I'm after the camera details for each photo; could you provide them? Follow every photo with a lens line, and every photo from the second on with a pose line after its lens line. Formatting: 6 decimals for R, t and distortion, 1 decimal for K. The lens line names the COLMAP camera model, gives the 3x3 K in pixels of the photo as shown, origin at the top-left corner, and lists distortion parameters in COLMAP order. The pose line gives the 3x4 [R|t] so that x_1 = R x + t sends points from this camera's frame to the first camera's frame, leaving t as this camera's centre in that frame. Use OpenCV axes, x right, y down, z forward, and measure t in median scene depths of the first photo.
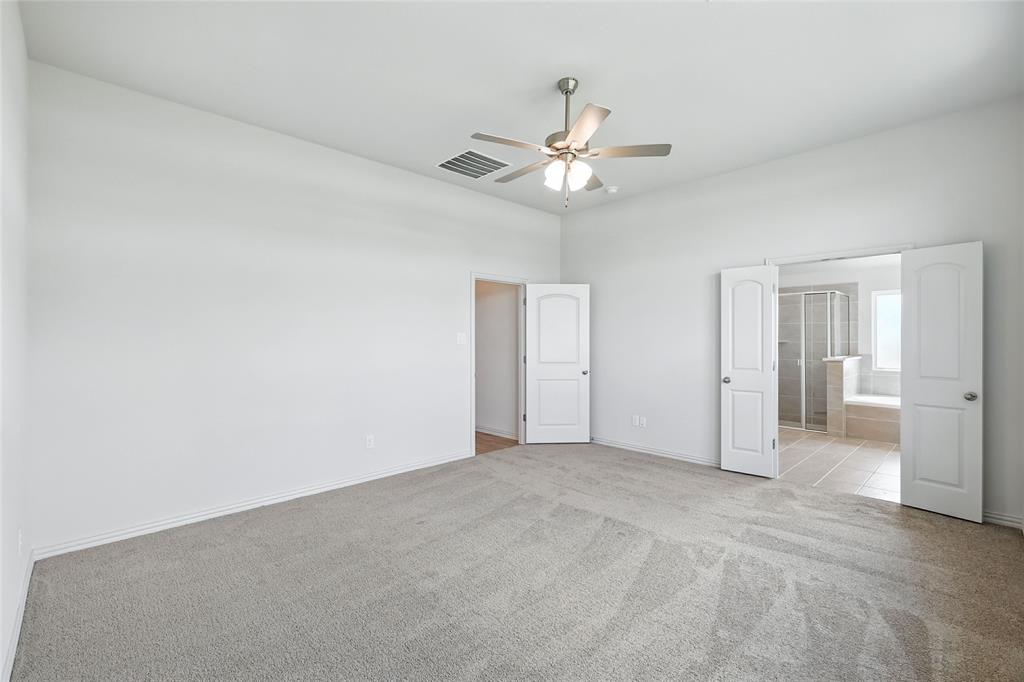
lens RADIAL K [[451.0, 0, 512.3], [0, 451.0, 339.6], [0, 0, 1]] dist [0.004348, -0.000148]
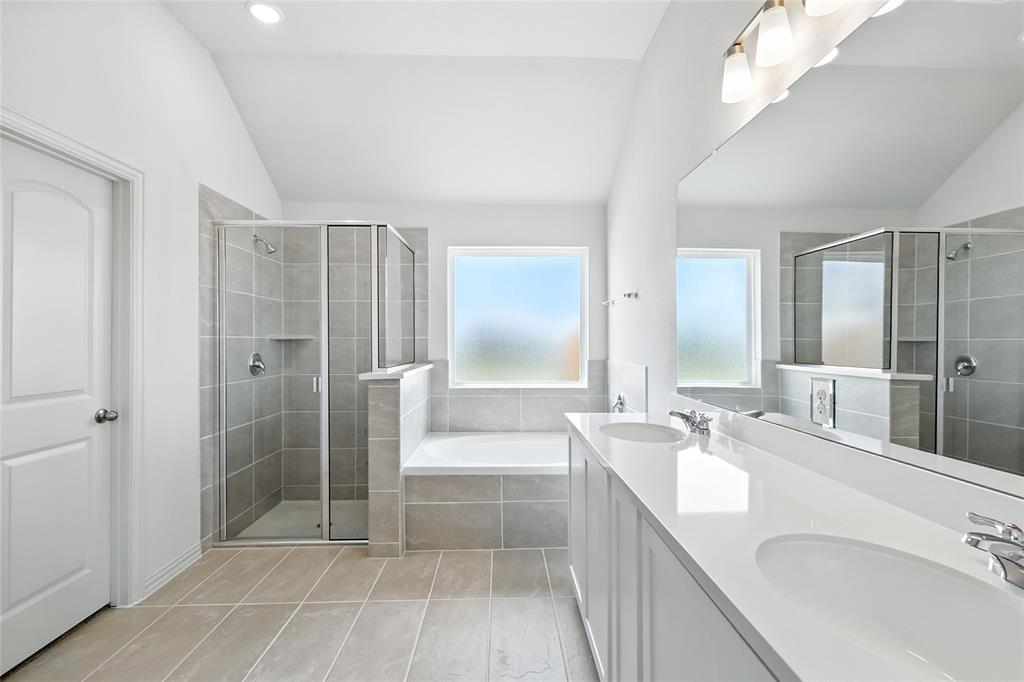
lens RADIAL K [[459.0, 0, 514.5], [0, 459.0, 341.3], [0, 0, 1]] dist [0.007305, 0.000136]
pose [[0.669868, 0.000040, 0.742480, 0.486487], [0.000743, 0.999999, -0.000724, 0.011564], [-0.742479, 0.001037, 0.669868, 0.633118]]
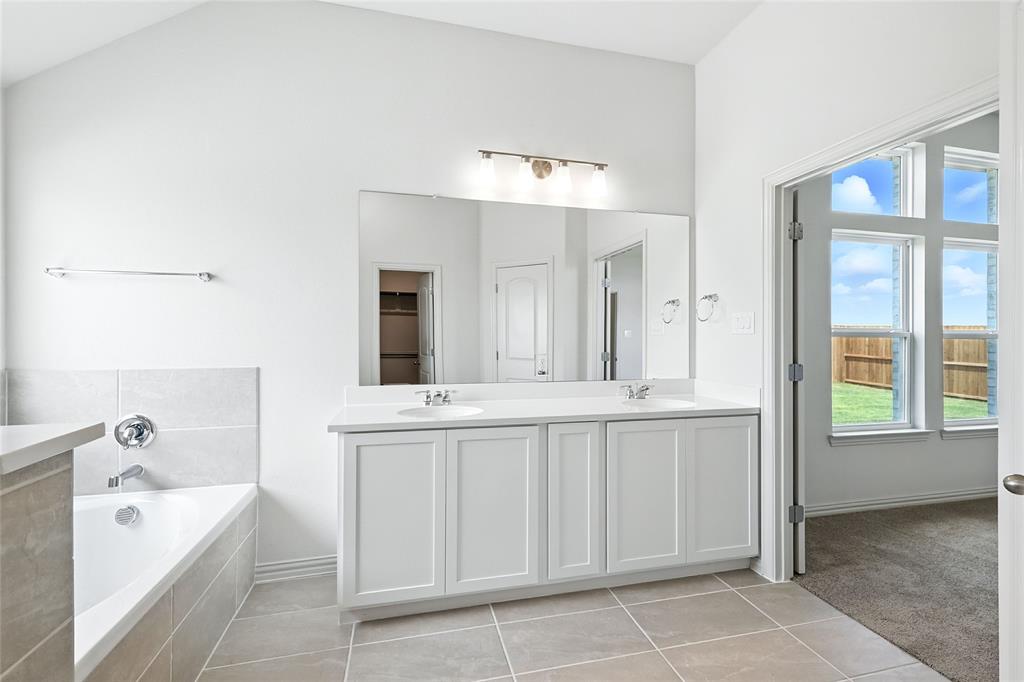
lens RADIAL K [[447.3, 0, 513.5], [0, 447.3, 342.2], [0, 0, 1]] dist [0.002218, 0.000381]
pose [[-0.864351, -0.003941, 0.502873, 0.538702], [0.003498, 0.999898, 0.013849, 0.010605], [-0.502877, 0.013730, -0.864249, 1.067150]]
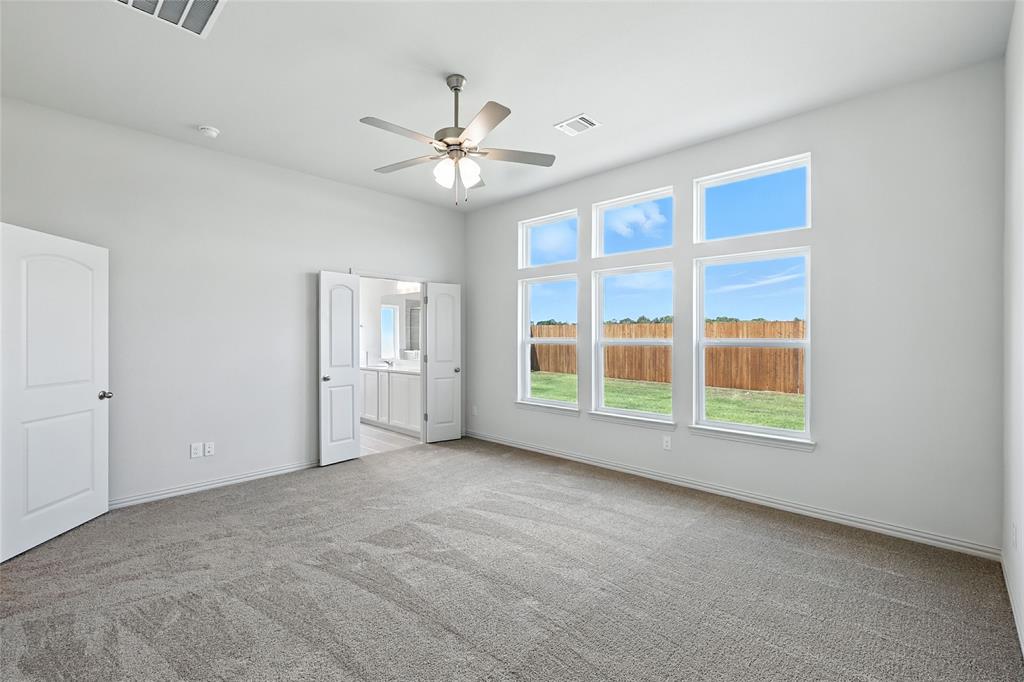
lens RADIAL K [[449.7, 0, 515.2], [0, 449.7, 334.5], [0, 0, 1]] dist [0.002655, -0.000094]
pose [[-0.044546, 0.010183, 0.998955, -0.437754], [0.005417, 0.999936, -0.009952, 0.001837], [-0.998993, 0.004968, -0.044599, 0.465024]]
